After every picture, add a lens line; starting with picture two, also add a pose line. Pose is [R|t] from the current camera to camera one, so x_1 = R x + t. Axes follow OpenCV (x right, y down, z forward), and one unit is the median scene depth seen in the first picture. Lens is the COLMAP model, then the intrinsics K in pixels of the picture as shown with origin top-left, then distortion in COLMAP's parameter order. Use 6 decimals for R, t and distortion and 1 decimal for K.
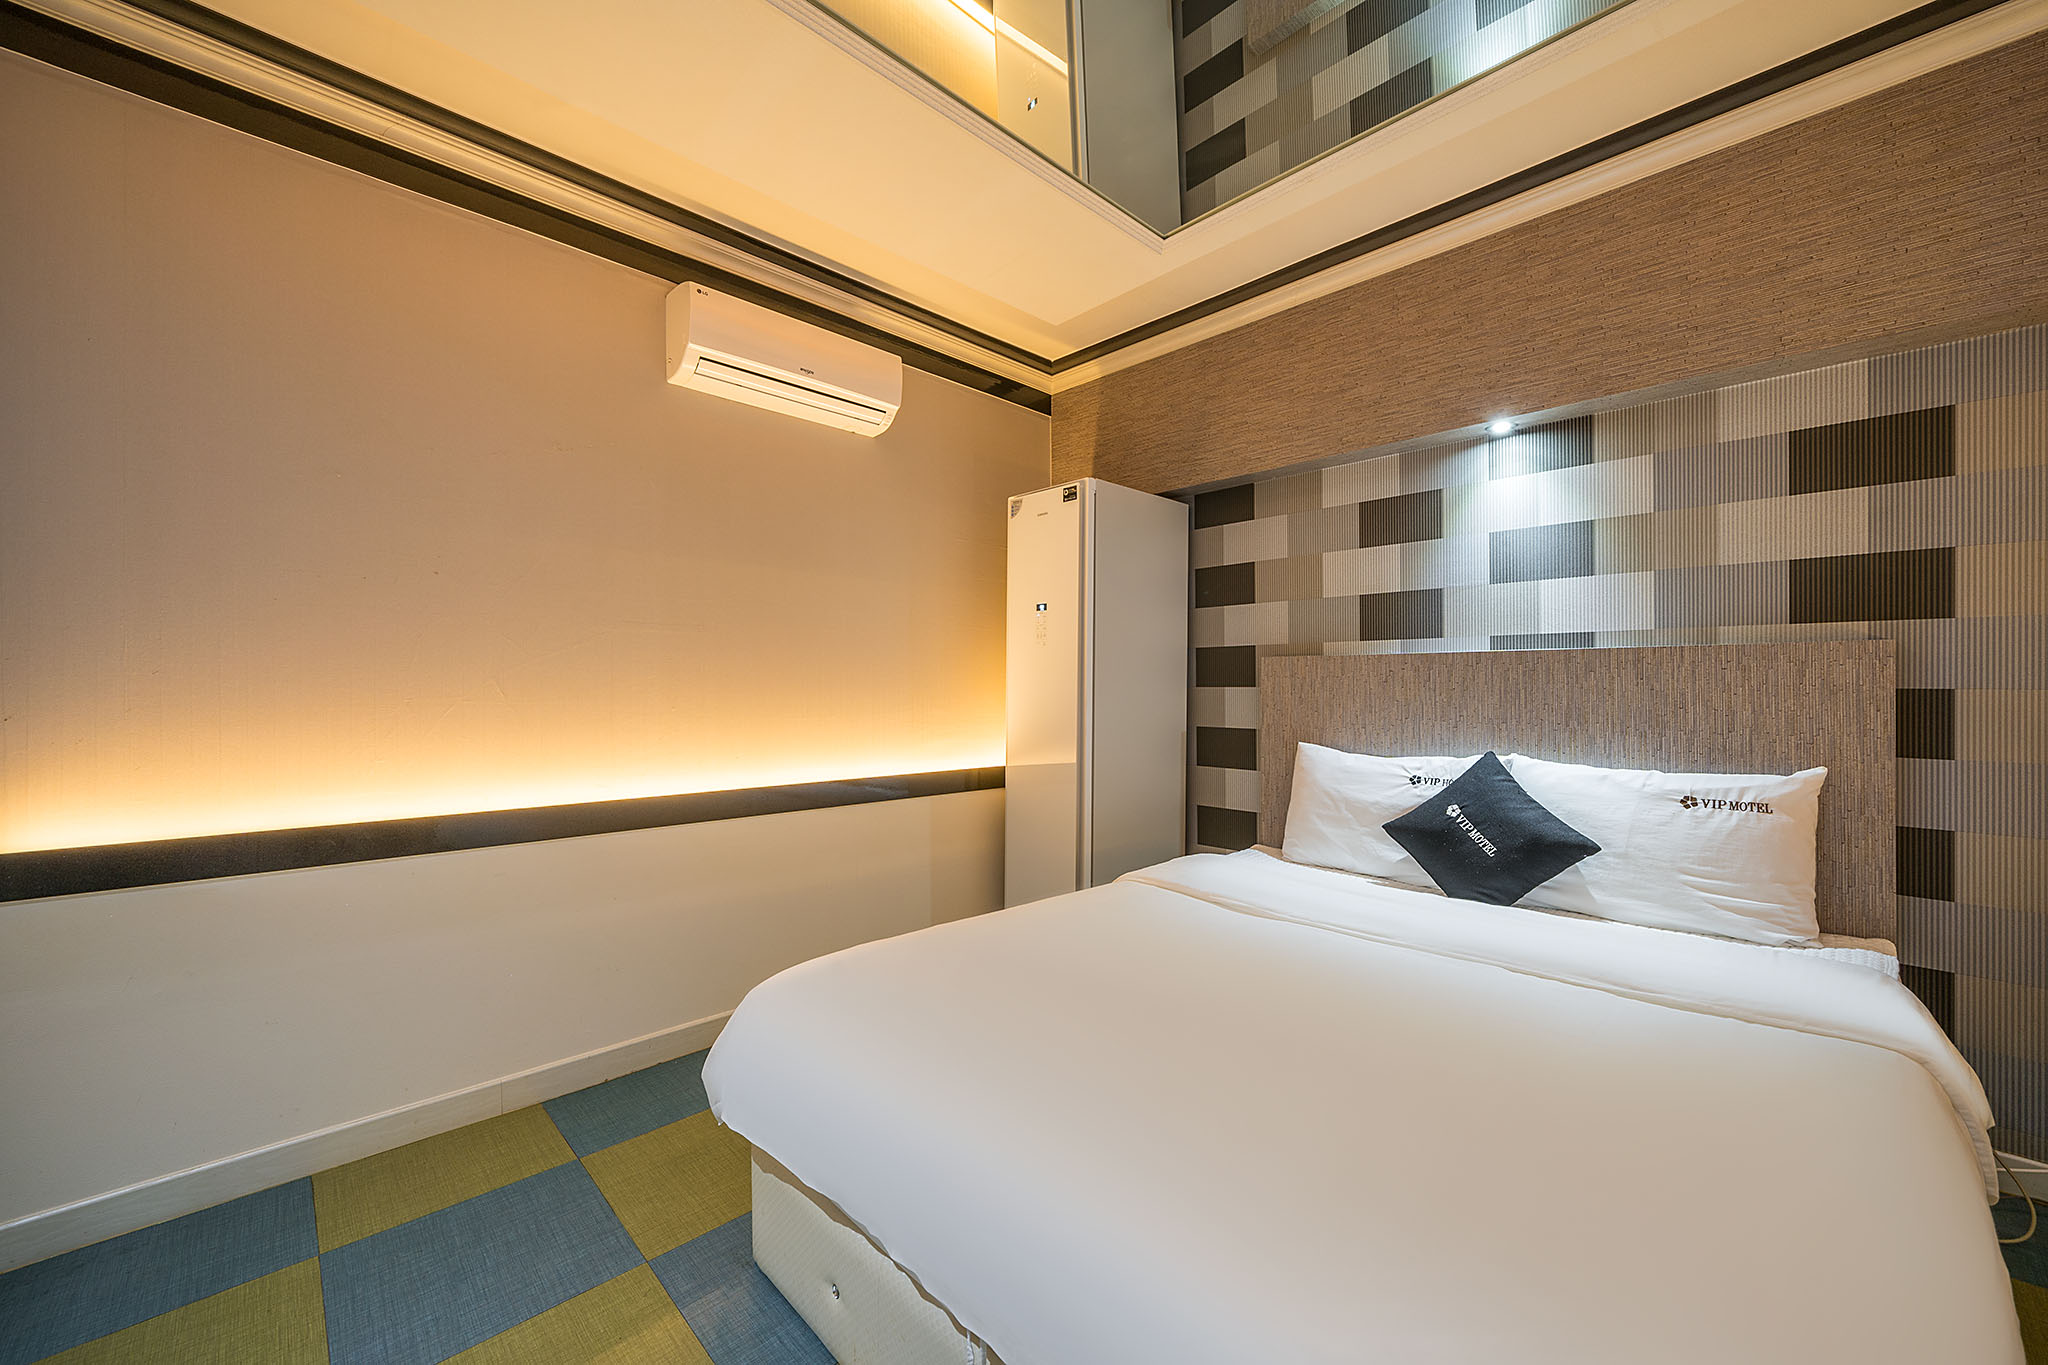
lens RADIAL K [[745.7, 0, 999.1], [0, 745.7, 700.5], [0, 0, 1]] dist [-0.002675, 0.001661]
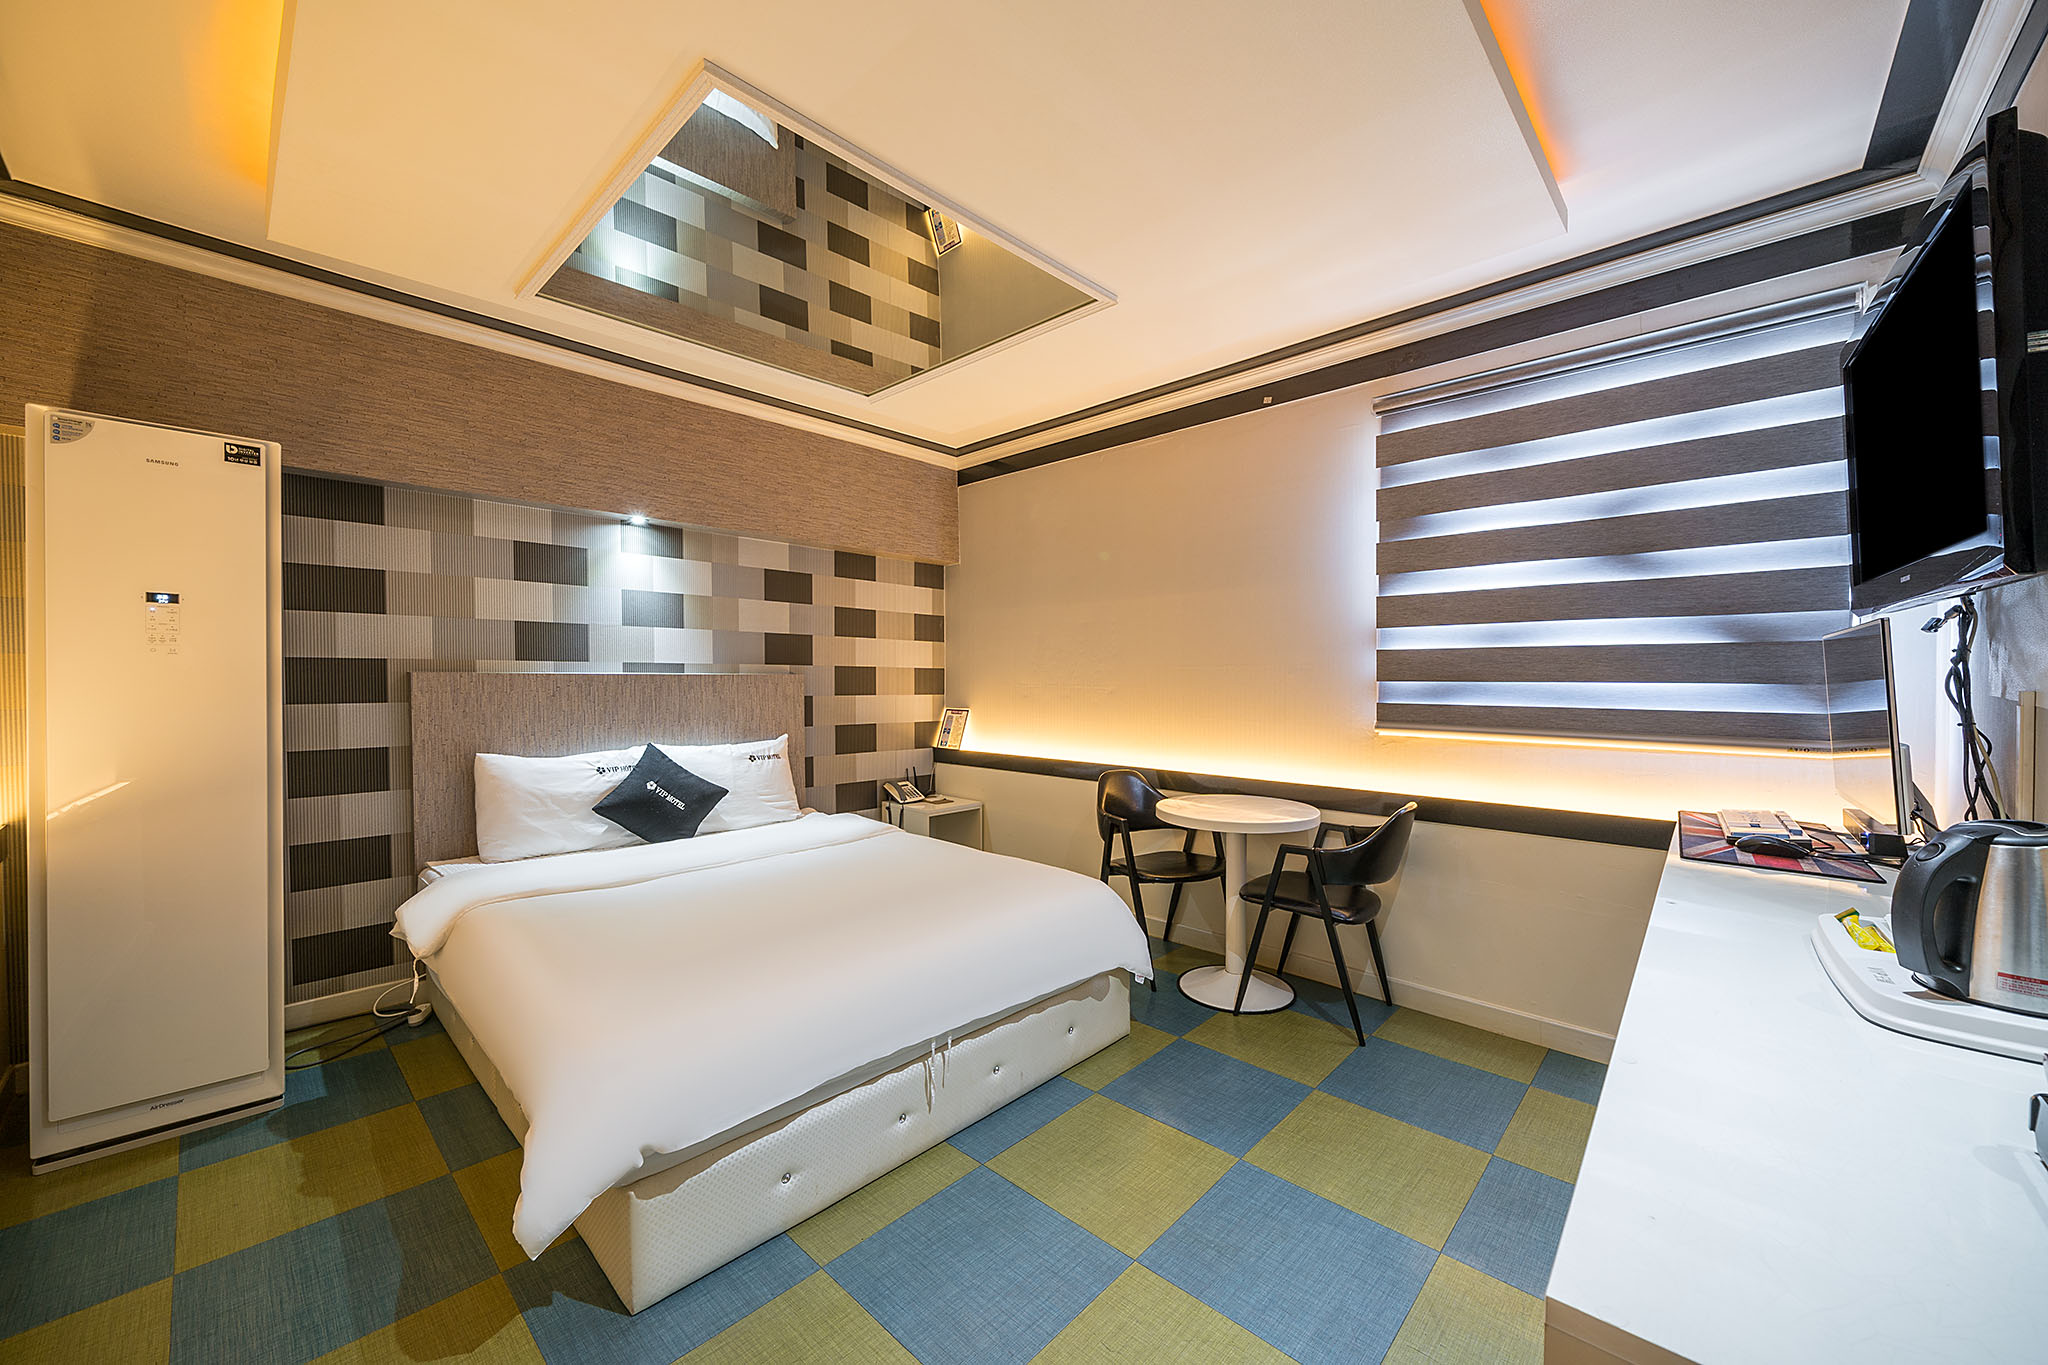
lens RADIAL K [[745.7, 0, 1042.0], [0, 745.7, 672.0], [0, 0, 1]] dist [-0.002675, 0.001661]
pose [[-0.066215, -0.003948, 0.997798, -0.845207], [0.003737, 0.999984, 0.004205, -0.074427], [-0.997798, 0.004007, -0.066199, 0.314077]]
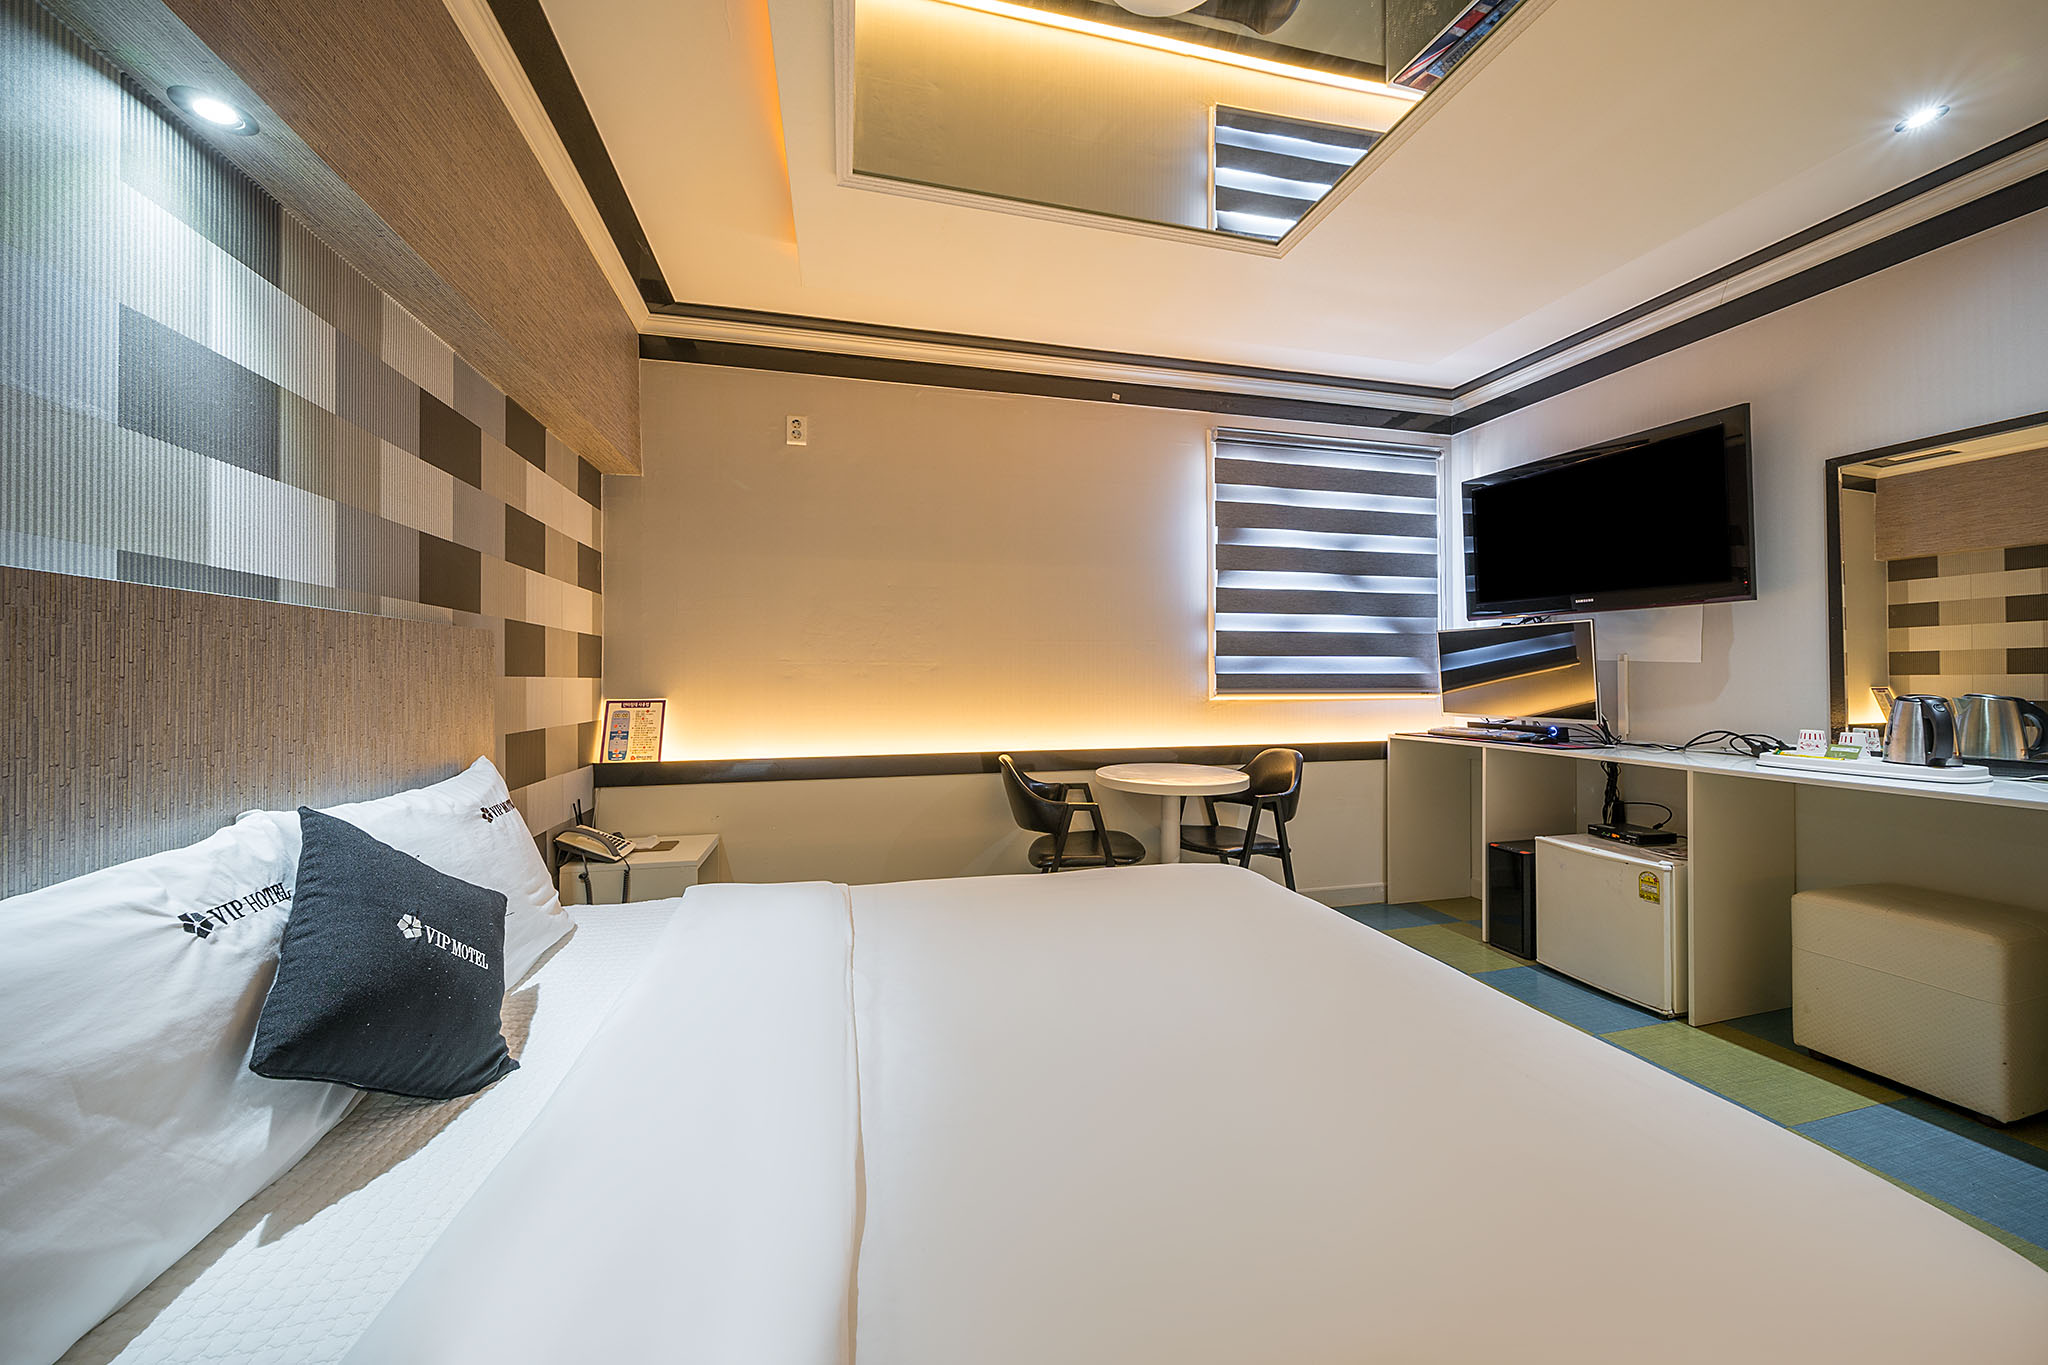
lens RADIAL K [[686.0, 0, 1004.5], [0, 686.0, 652.2], [0, 0, 1]] dist [0.006600, -0.000540]
pose [[-0.856833, 0.007471, 0.515540, 0.036386], [-0.004808, 0.999736, -0.022477, -0.024023], [-0.515571, -0.021738, -0.856571, 1.123297]]
